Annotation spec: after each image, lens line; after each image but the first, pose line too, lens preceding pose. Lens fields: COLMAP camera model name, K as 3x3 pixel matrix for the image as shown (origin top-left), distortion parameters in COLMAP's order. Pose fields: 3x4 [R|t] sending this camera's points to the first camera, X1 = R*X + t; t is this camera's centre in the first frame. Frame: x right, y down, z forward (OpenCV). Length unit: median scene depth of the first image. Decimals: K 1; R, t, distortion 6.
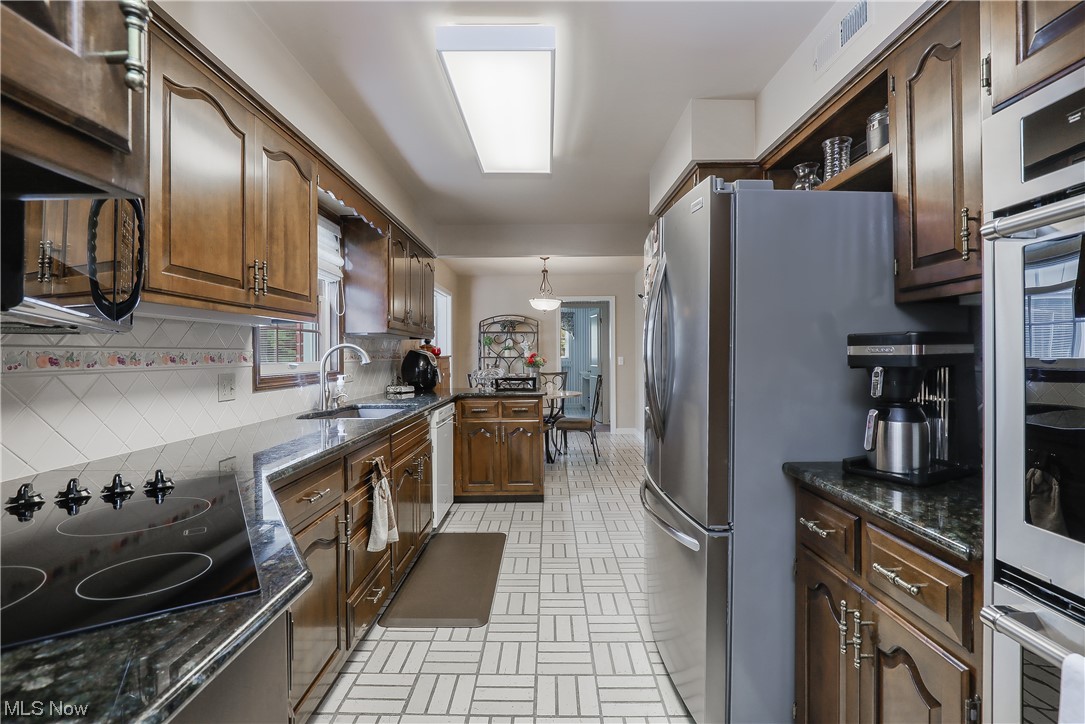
lens RADIAL K [[500.5, 0, 543.0], [0, 500.5, 356.1], [0, 0, 1]] dist [-0.015458, -0.000412]
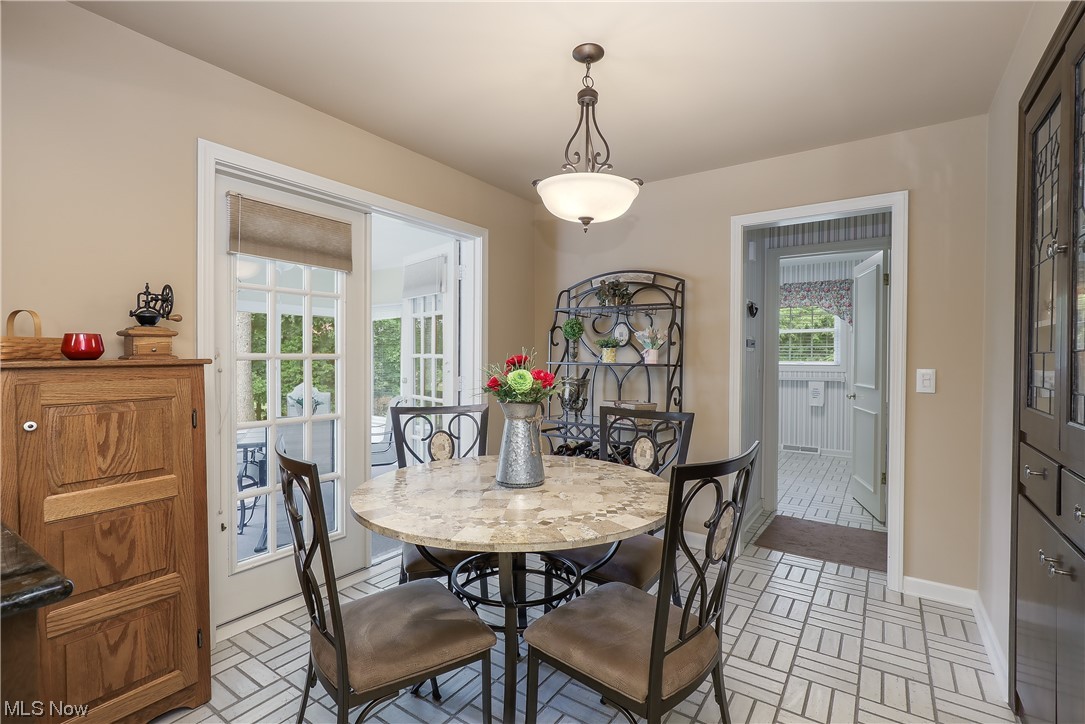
lens RADIAL K [[500.5, 0, 544.7], [0, 500.5, 361.2], [0, 0, 1]] dist [-0.015458, -0.000412]
pose [[0.831010, 0.014715, -0.556063, 0.128130], [-0.005756, 0.999824, 0.017856, -0.008269], [0.556228, -0.011638, 0.830948, 0.582658]]
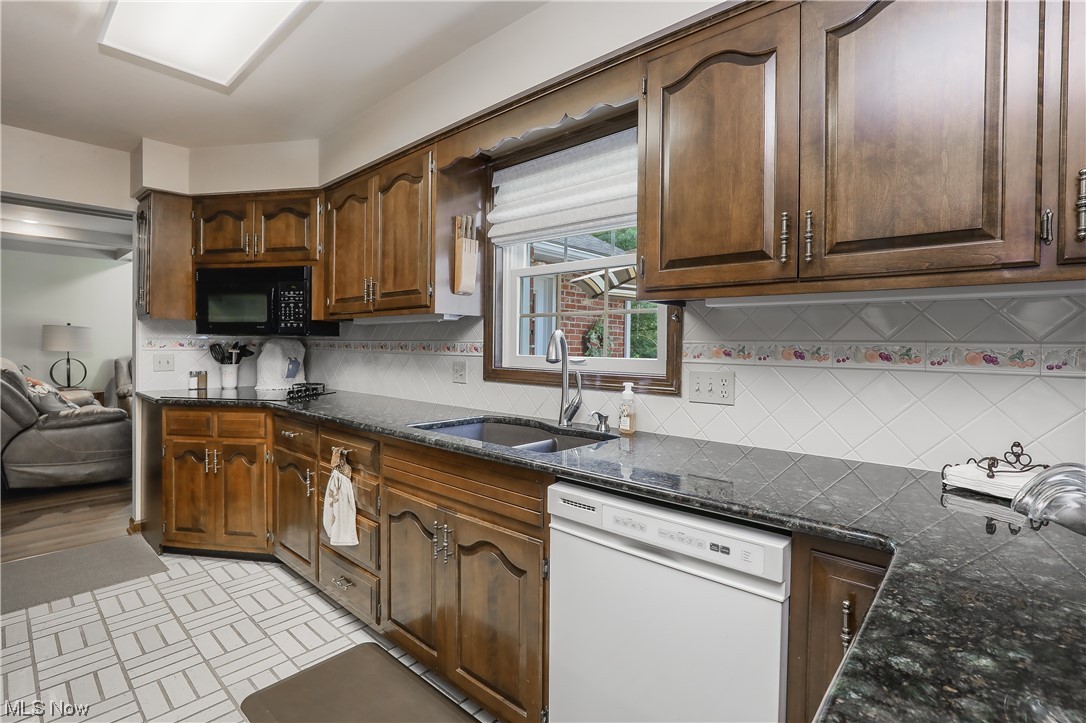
lens RADIAL K [[501.0, 0, 545.4], [0, 501.0, 356.0], [0, 0, 1]] dist [-0.015458, -0.000412]
pose [[-0.657658, 0.010607, -0.753242, 0.147561], [-0.010555, 0.999673, 0.023293, -0.007985], [0.753243, 0.023270, -0.657331, 1.941721]]
